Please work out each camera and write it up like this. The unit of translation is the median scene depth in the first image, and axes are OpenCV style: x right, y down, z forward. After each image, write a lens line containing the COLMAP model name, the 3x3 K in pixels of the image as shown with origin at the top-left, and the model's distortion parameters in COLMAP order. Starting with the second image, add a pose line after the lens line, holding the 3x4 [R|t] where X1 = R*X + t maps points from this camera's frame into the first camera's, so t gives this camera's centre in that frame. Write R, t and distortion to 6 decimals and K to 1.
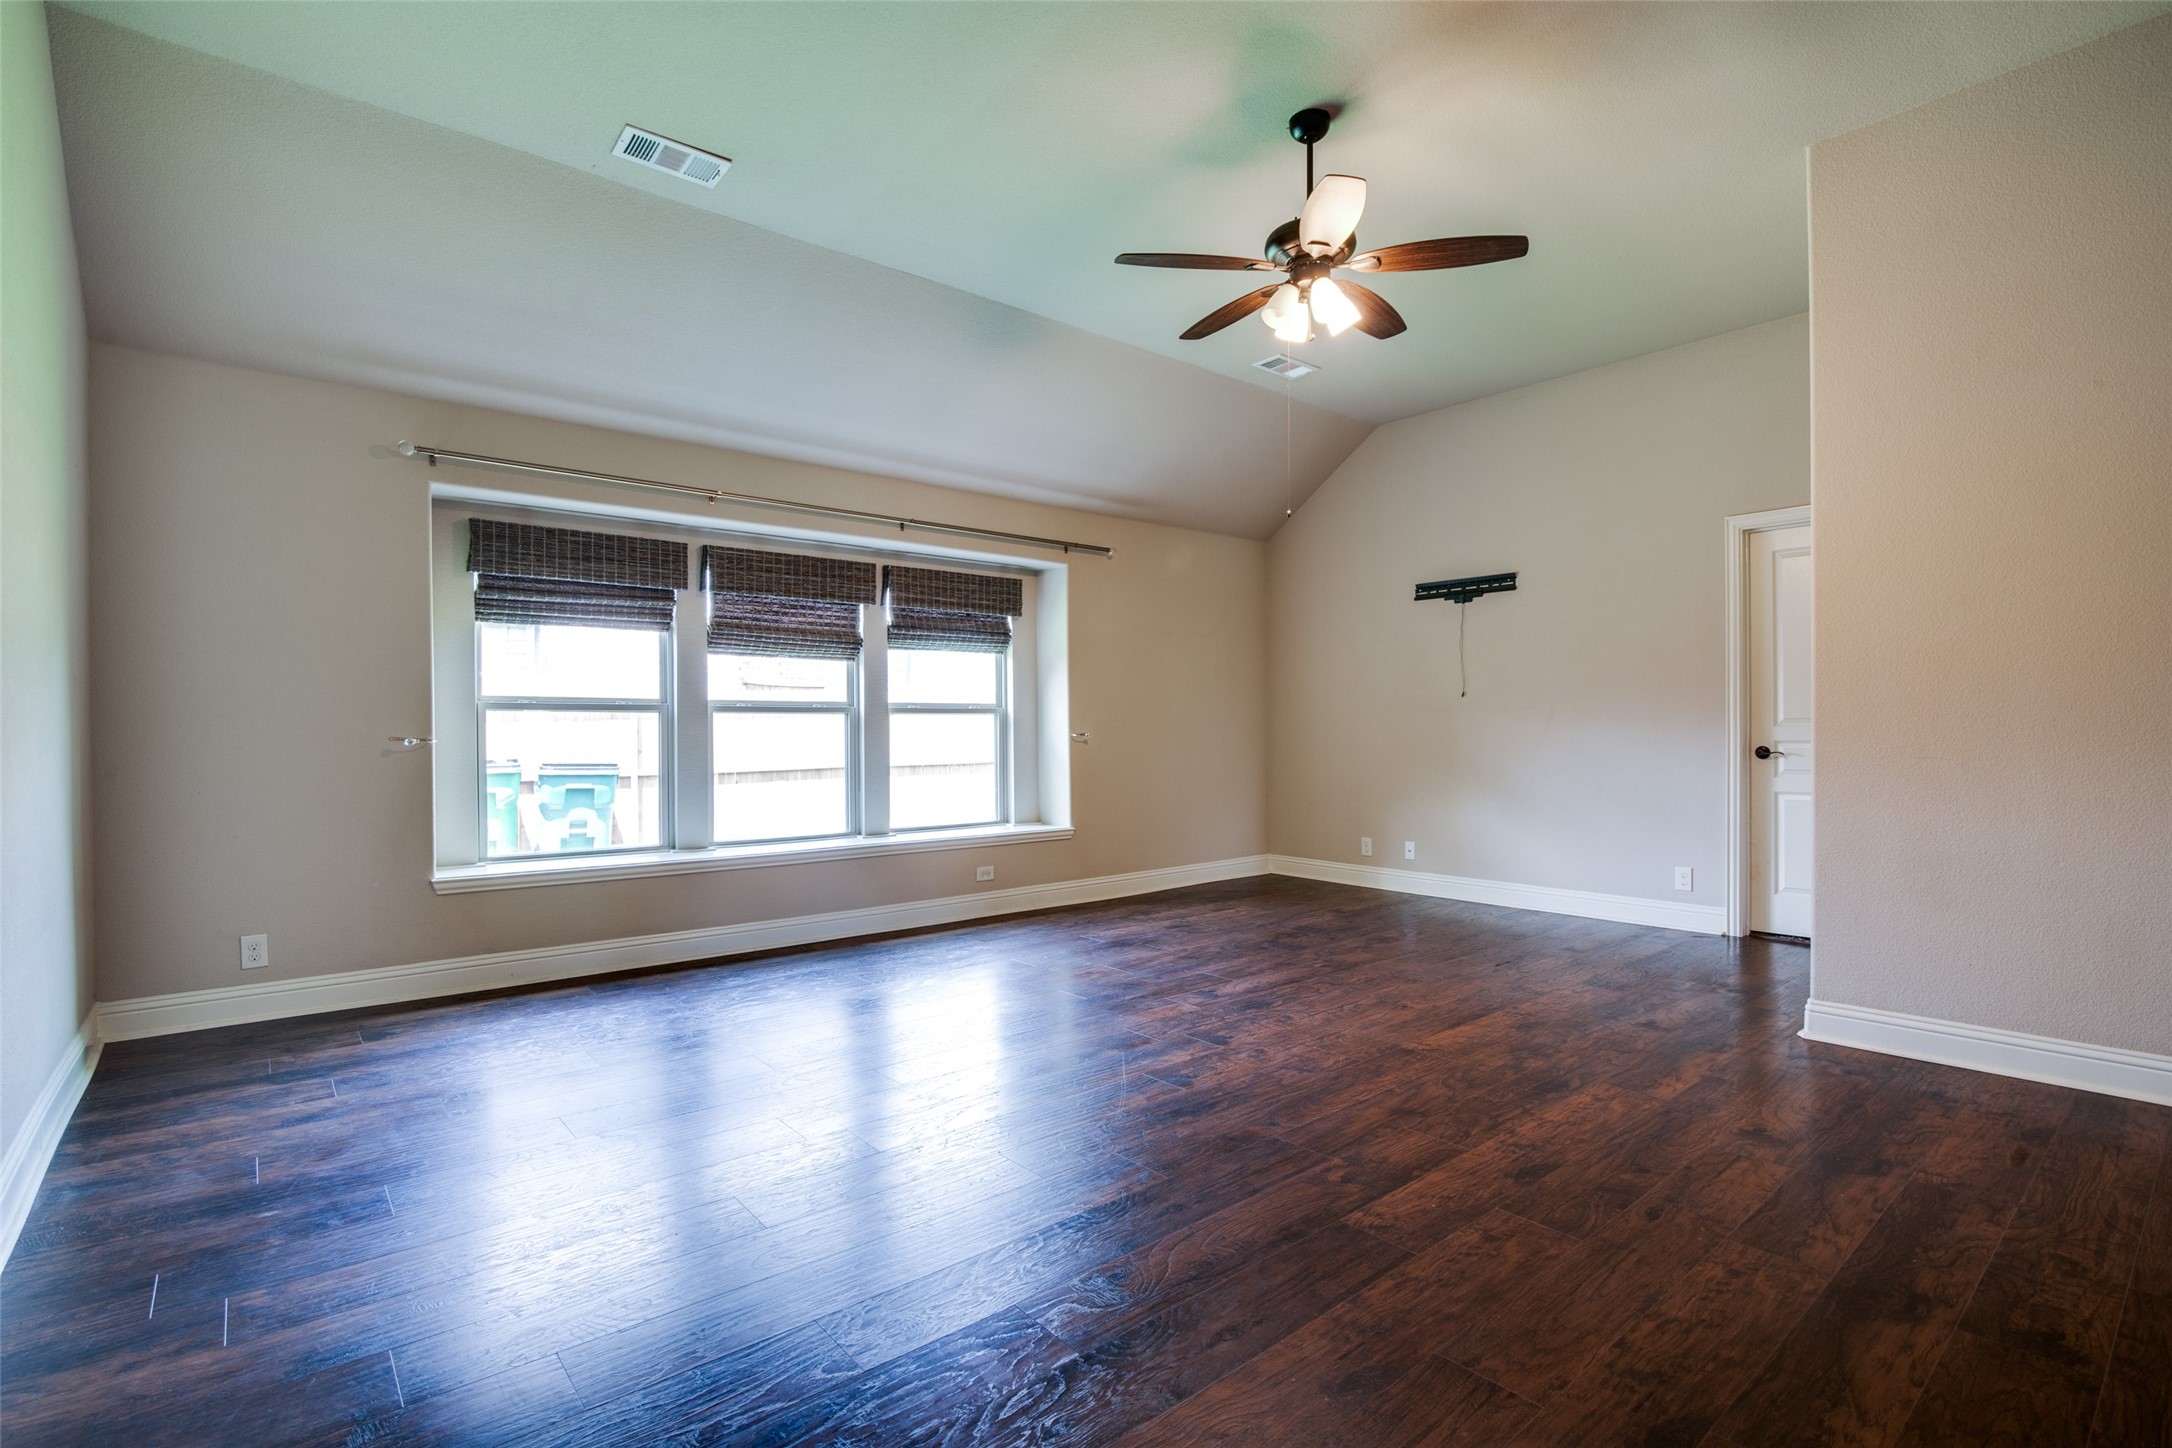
lens RADIAL K [[1008.8, 0, 1075.2], [0, 1008.8, 733.5], [0, 0, 1]] dist [-0.021523, 0.001565]
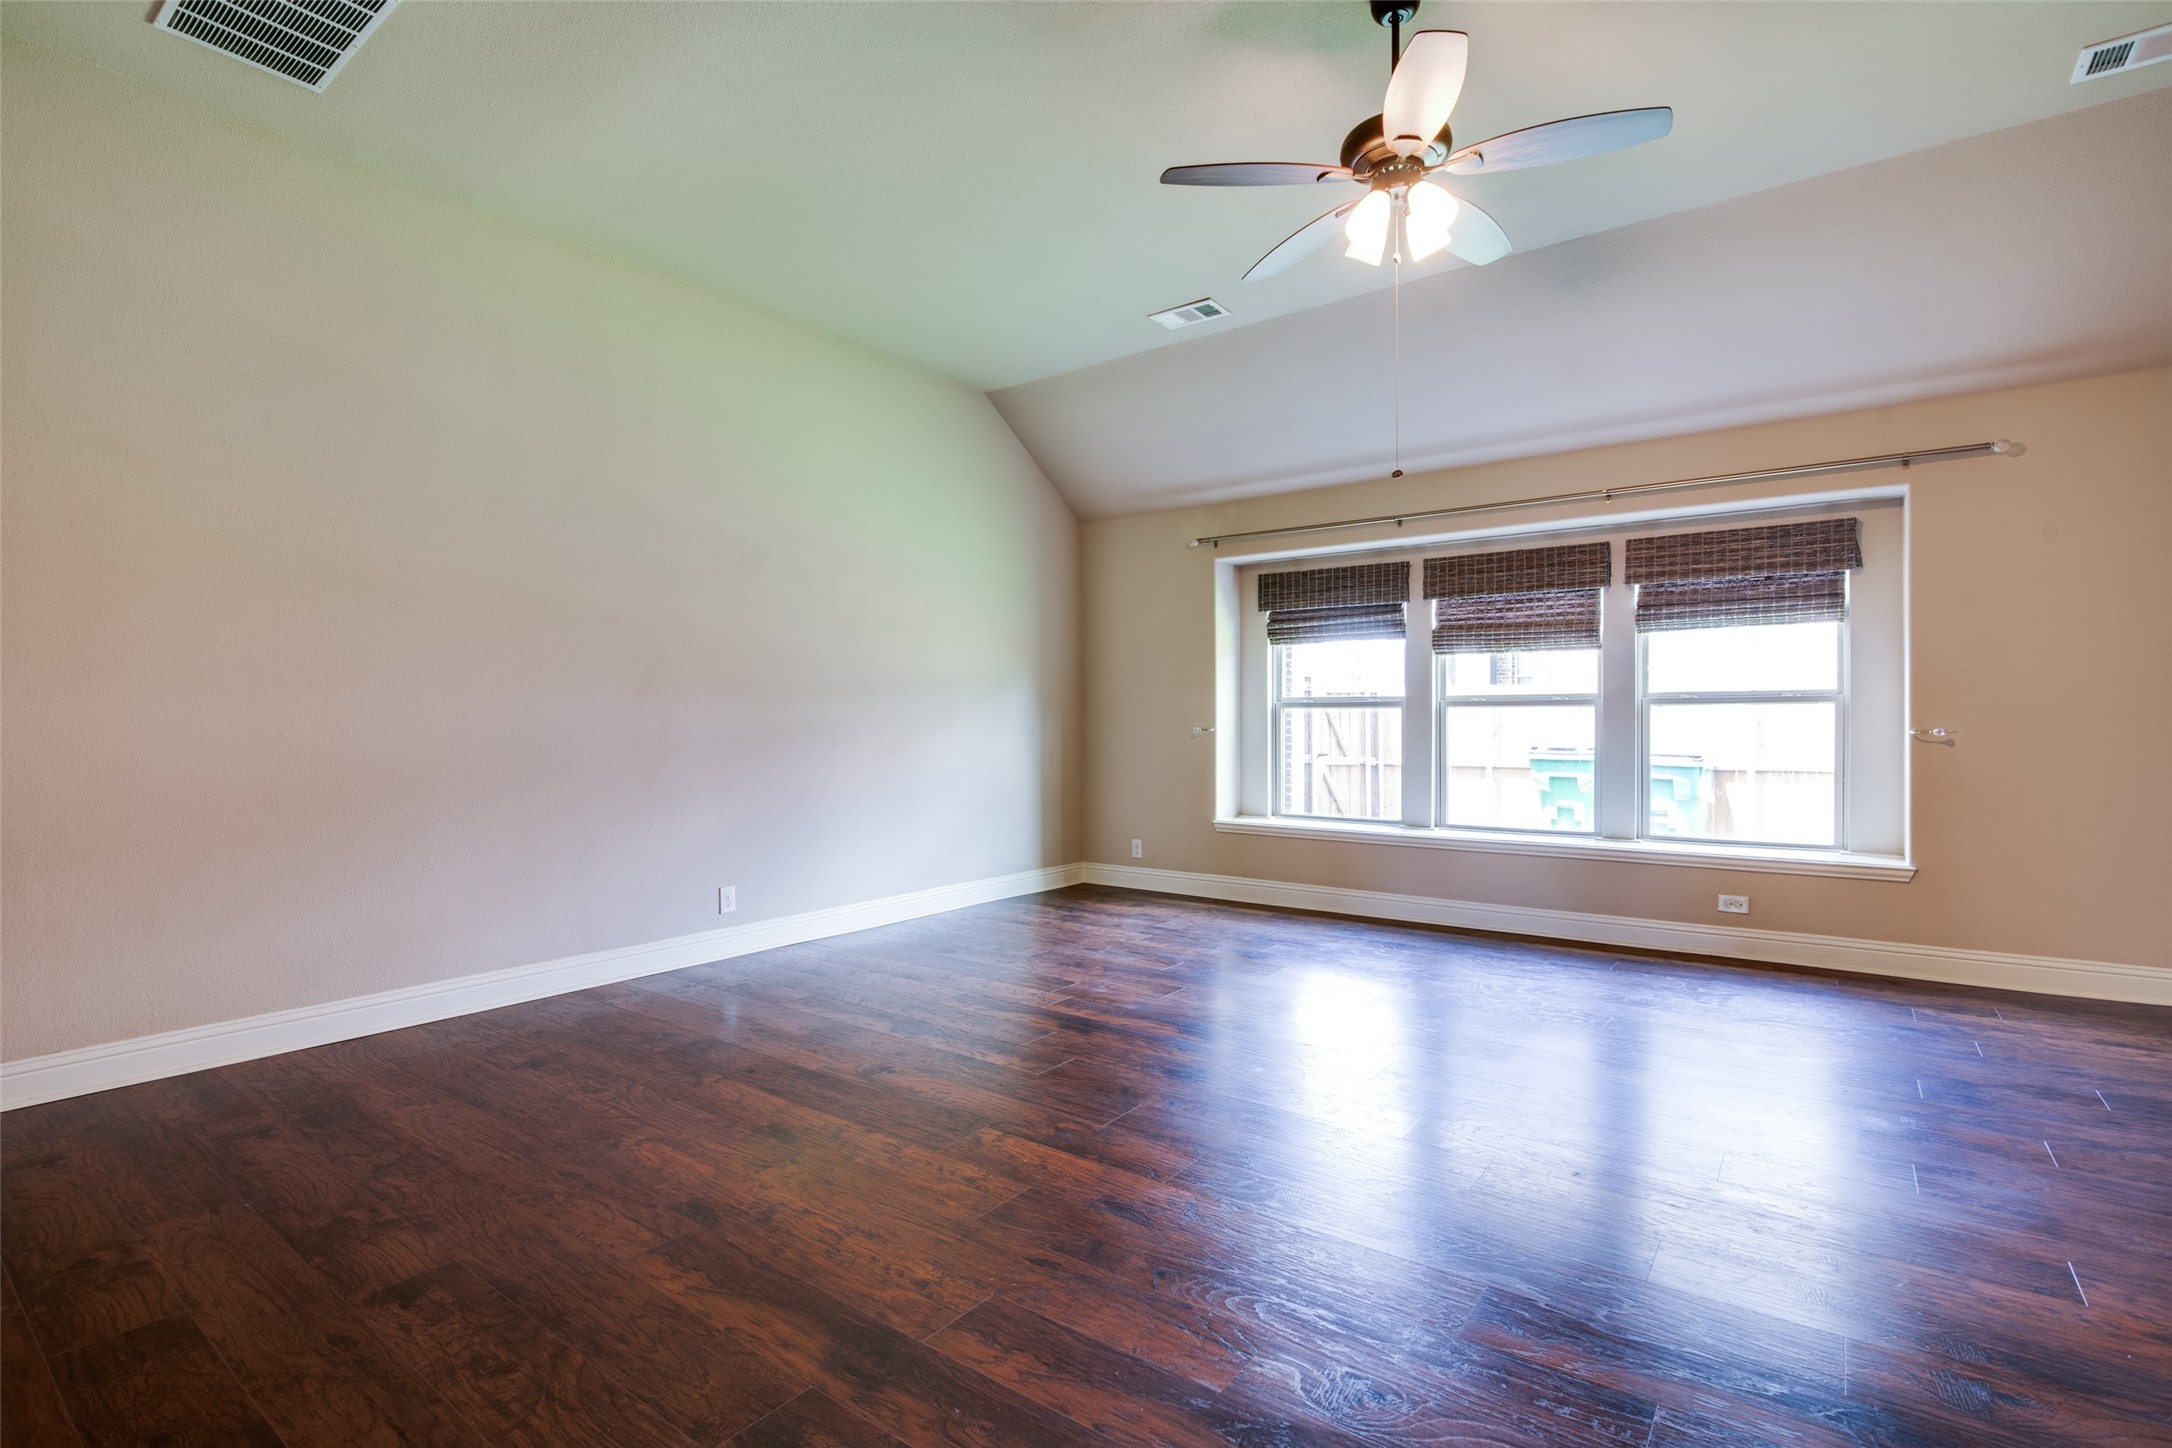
lens RADIAL K [[1008.8, 0, 1075.2], [0, 1008.8, 733.5], [0, 0, 1]] dist [-0.021523, 0.001565]
pose [[0.231055, 0.015523, -0.972817, 0.624391], [-0.003042, 0.999879, 0.015232, -0.007429], [0.972936, -0.000560, 0.231074, 0.345723]]
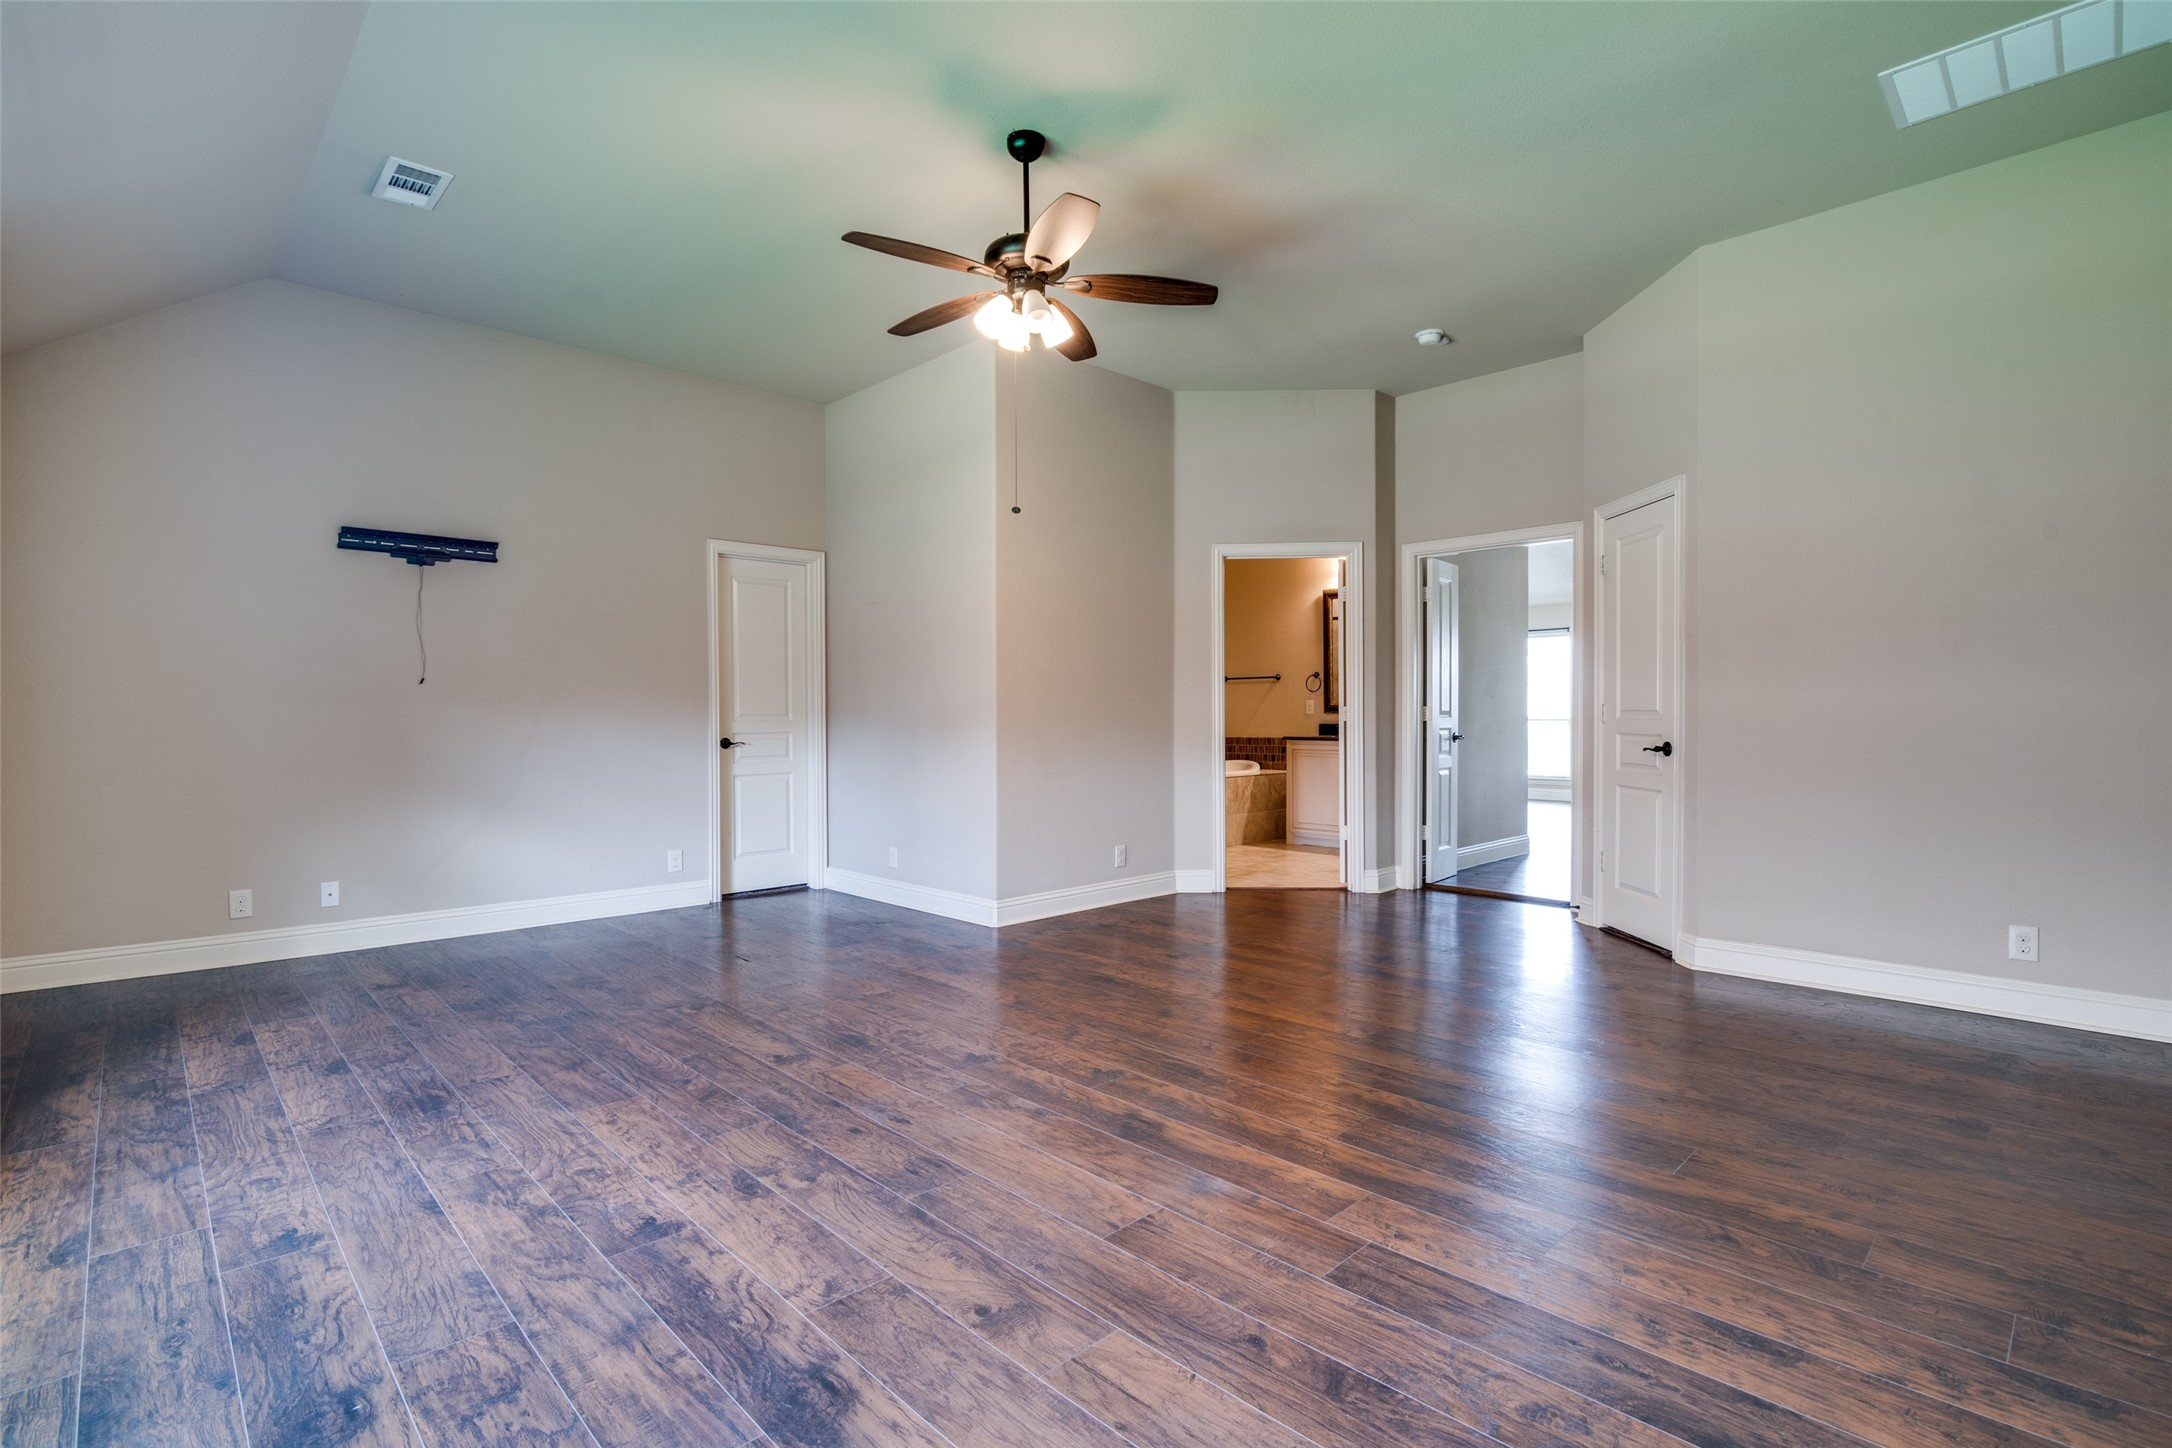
lens RADIAL K [[1008.8, 0, 1075.2], [0, 1008.8, 733.5], [0, 0, 1]] dist [-0.021523, 0.001565]
pose [[-0.073811, -0.010552, 0.997216, -0.520492], [0.009334, 0.999893, 0.011271, -0.001926], [-0.997229, 0.010140, -0.073704, 0.651110]]
